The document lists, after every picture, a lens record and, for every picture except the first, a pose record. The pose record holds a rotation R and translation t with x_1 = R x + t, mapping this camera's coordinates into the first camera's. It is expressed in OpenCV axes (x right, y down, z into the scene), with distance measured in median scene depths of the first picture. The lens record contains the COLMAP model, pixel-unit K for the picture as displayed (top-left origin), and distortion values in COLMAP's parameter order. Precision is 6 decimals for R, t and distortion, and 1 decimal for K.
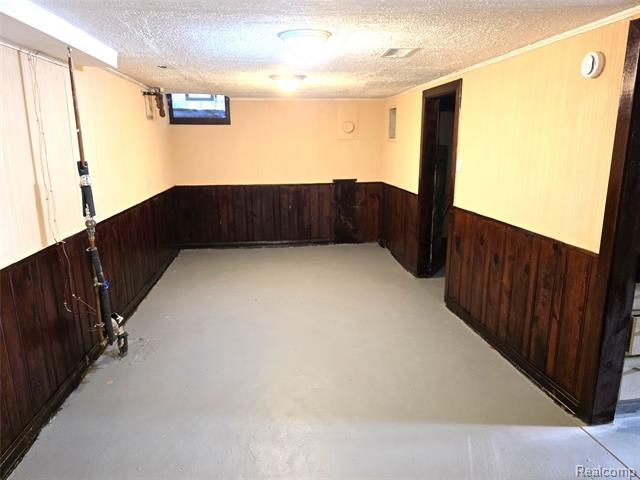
lens RADIAL K [[434.6, 0, 320.0], [0, 434.6, 240.0], [0, 0, 1]] dist [0.004901, -0.001354]
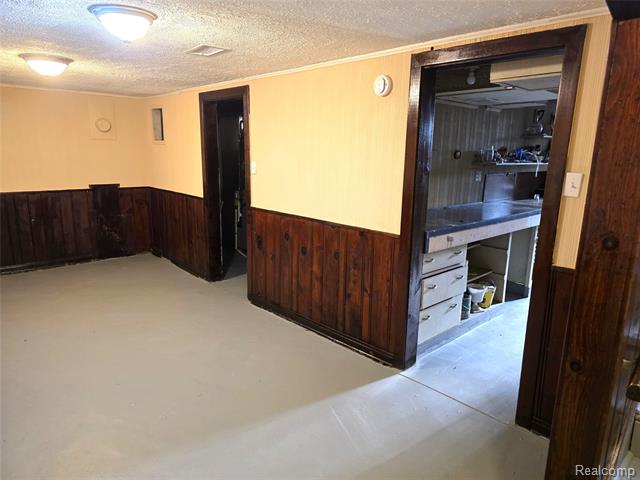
lens RADIAL K [[428.1, 0, 320.0], [0, 428.1, 240.0], [0, 0, 1]] dist [0.073614, -0.001239]
pose [[0.815499, -0.095669, 0.570797, -0.190729], [0.103377, 0.994461, 0.018982, -0.001157], [-0.569451, 0.043527, 0.820872, 0.065172]]
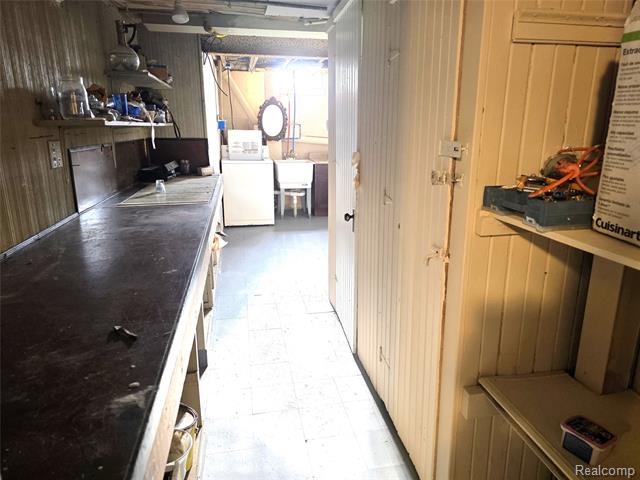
lens RADIAL K [[434.6, 0, 320.0], [0, 434.6, 240.0], [0, 0, 1]] dist [0.004901, -0.001354]
pose [[-0.053129, -0.252128, 0.966234, 0.266730], [0.220092, 0.940850, 0.257606, -0.067131], [-0.974031, 0.226347, 0.005505, 0.448332]]
